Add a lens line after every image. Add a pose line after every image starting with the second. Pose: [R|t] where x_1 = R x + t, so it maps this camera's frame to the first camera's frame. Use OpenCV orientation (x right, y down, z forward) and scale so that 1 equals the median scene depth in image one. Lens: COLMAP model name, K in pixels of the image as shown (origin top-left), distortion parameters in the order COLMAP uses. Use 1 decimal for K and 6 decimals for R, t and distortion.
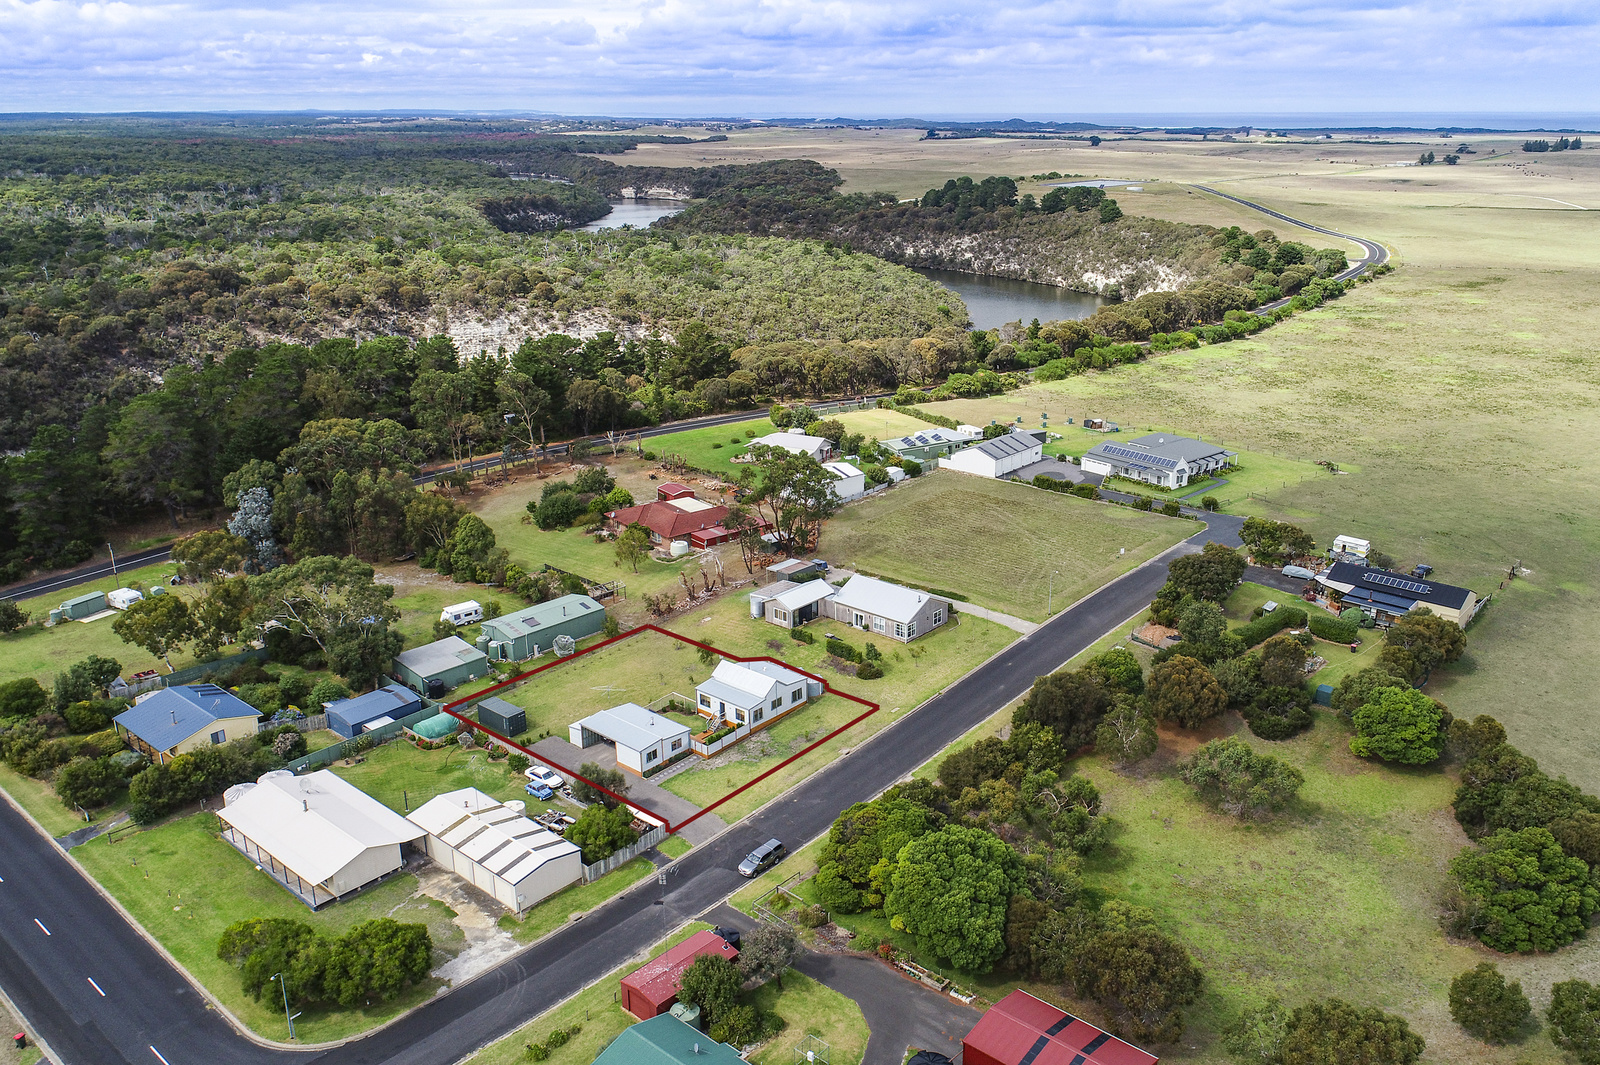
lens RADIAL K [[1268.9, 0, 821.8], [0, 1268.9, 531.2], [0, 0, 1]] dist [-0.001343, -0.002081]
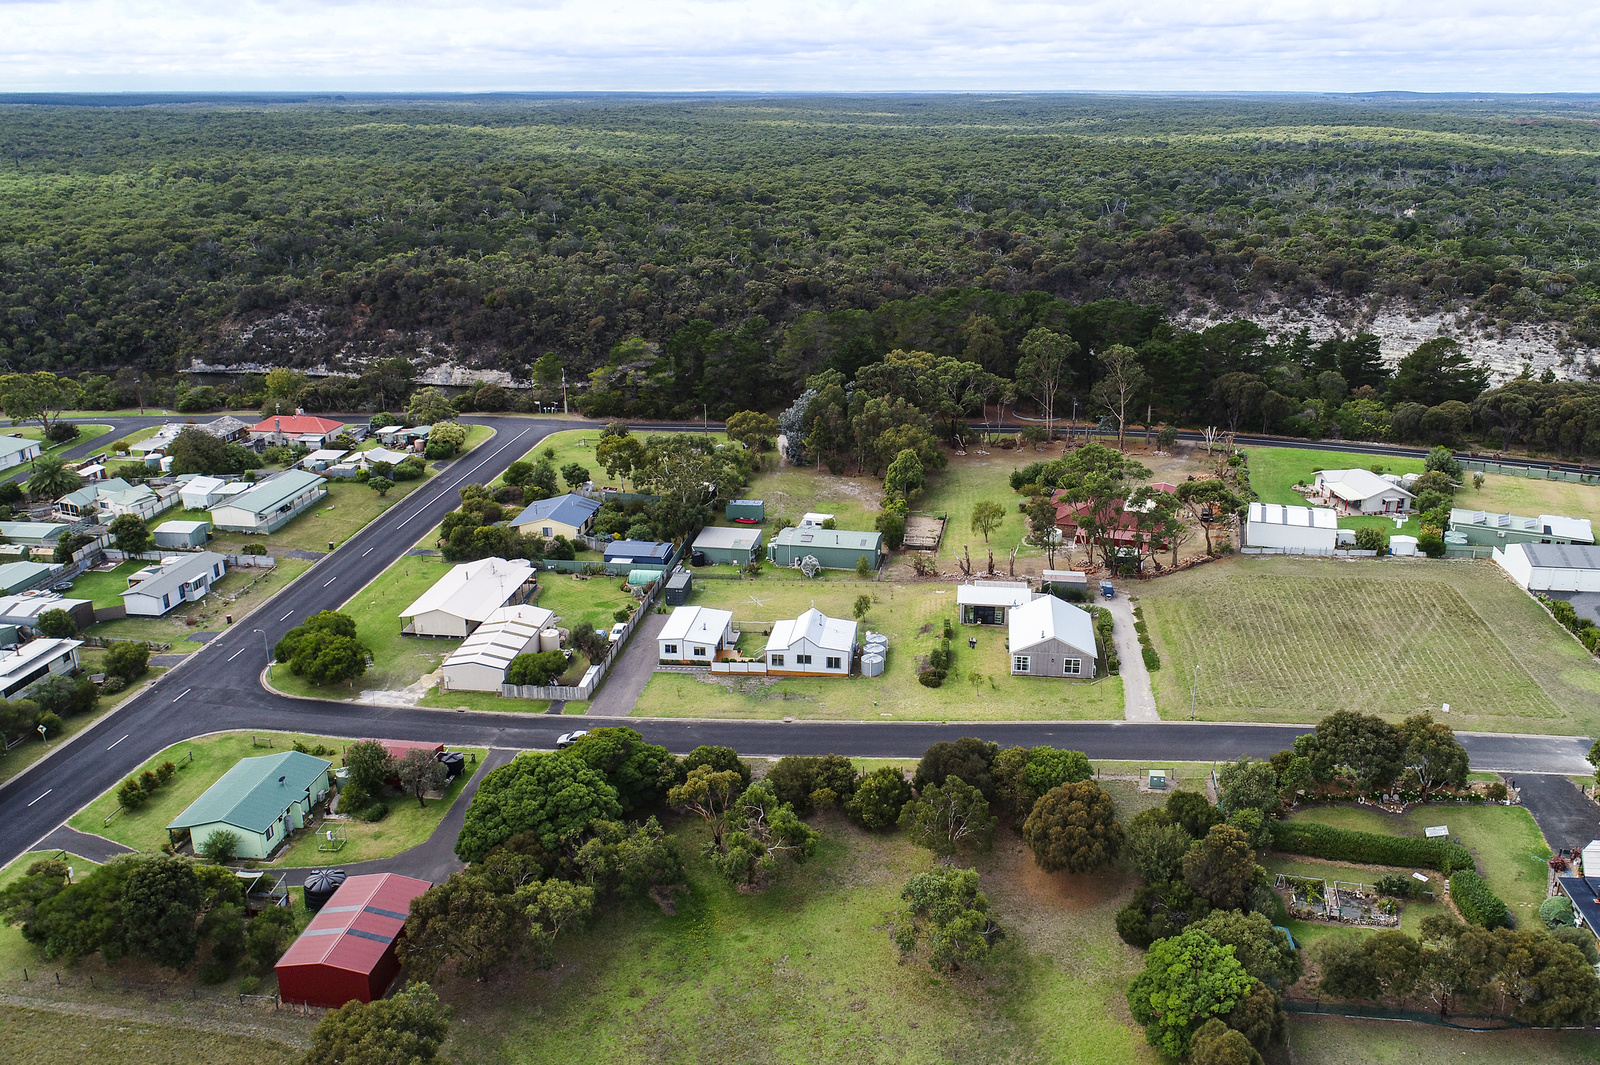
lens RADIAL K [[1268.9, 0, 821.8], [0, 1268.9, 531.2], [0, 0, 1]] dist [-0.001343, -0.002081]
pose [[0.561160, 0.278041, -0.779611, 0.459765], [-0.266269, 0.952464, 0.148029, -0.073186], [0.783709, 0.124518, 0.608519, 0.233567]]
